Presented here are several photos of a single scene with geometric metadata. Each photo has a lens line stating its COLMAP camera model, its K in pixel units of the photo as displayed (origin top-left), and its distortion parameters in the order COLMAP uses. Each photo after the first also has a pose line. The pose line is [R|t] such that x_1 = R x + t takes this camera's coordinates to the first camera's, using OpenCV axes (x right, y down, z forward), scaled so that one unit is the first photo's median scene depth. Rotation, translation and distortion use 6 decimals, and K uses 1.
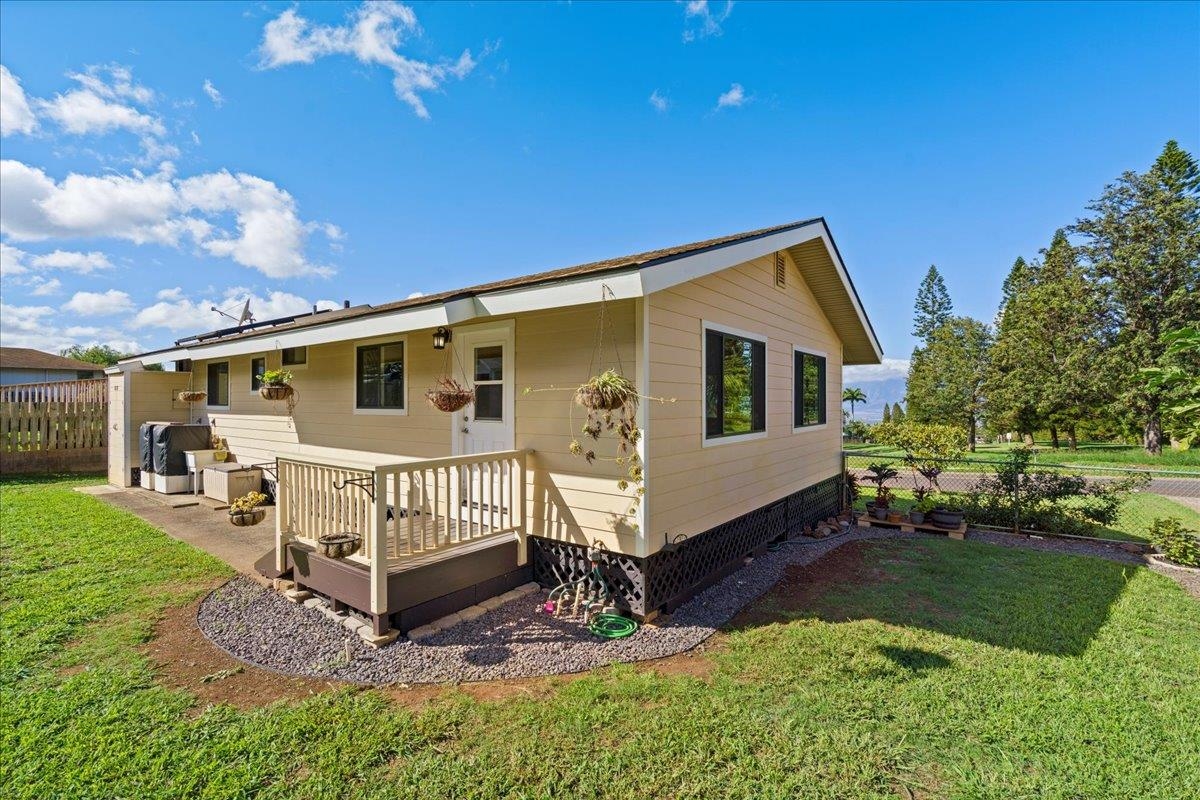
lens RADIAL K [[533.2, 0, 610.3], [0, 533.2, 404.3], [0, 0, 1]] dist [-0.003008, -0.000305]
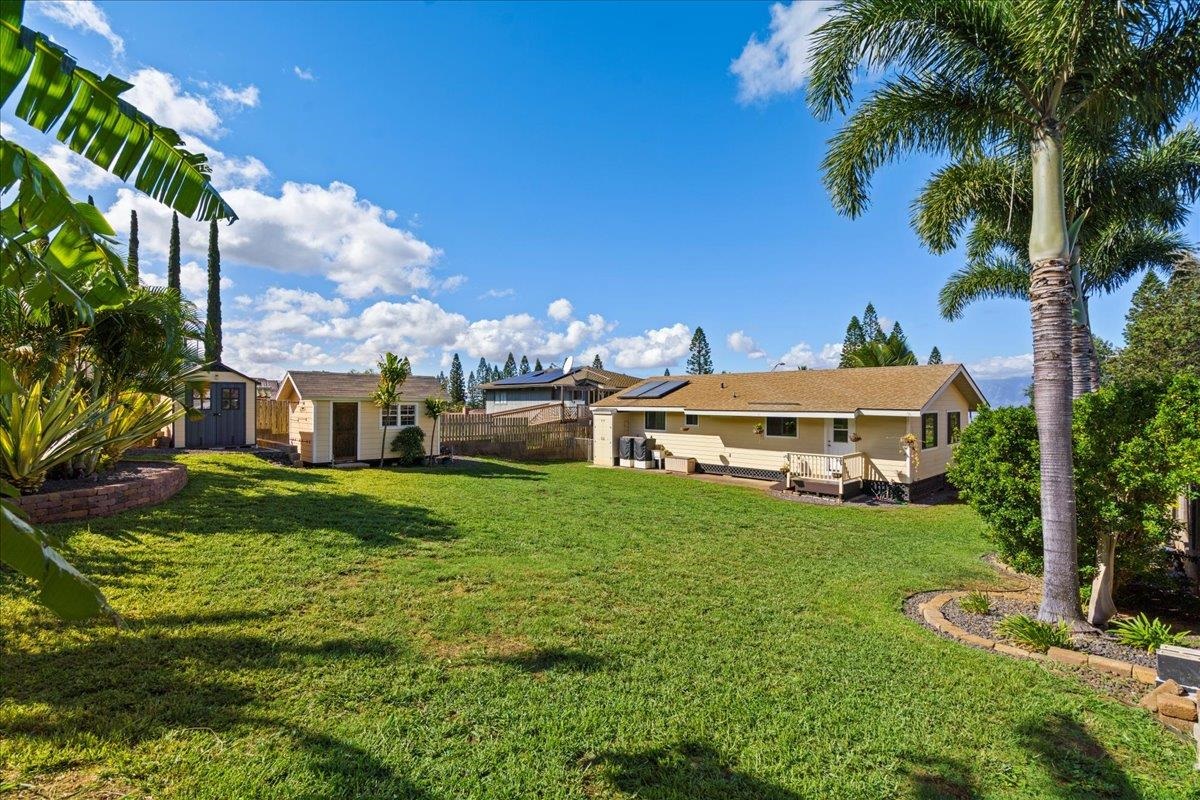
lens RADIAL K [[533.2, 0, 600.6], [0, 533.2, 410.8], [0, 0, 1]] dist [-0.003008, -0.000305]
pose [[0.984112, -0.000893, -0.177545, -0.190517], [0.002637, 0.999951, 0.009589, -0.032692], [0.177527, -0.009905, 0.984066, -0.404307]]
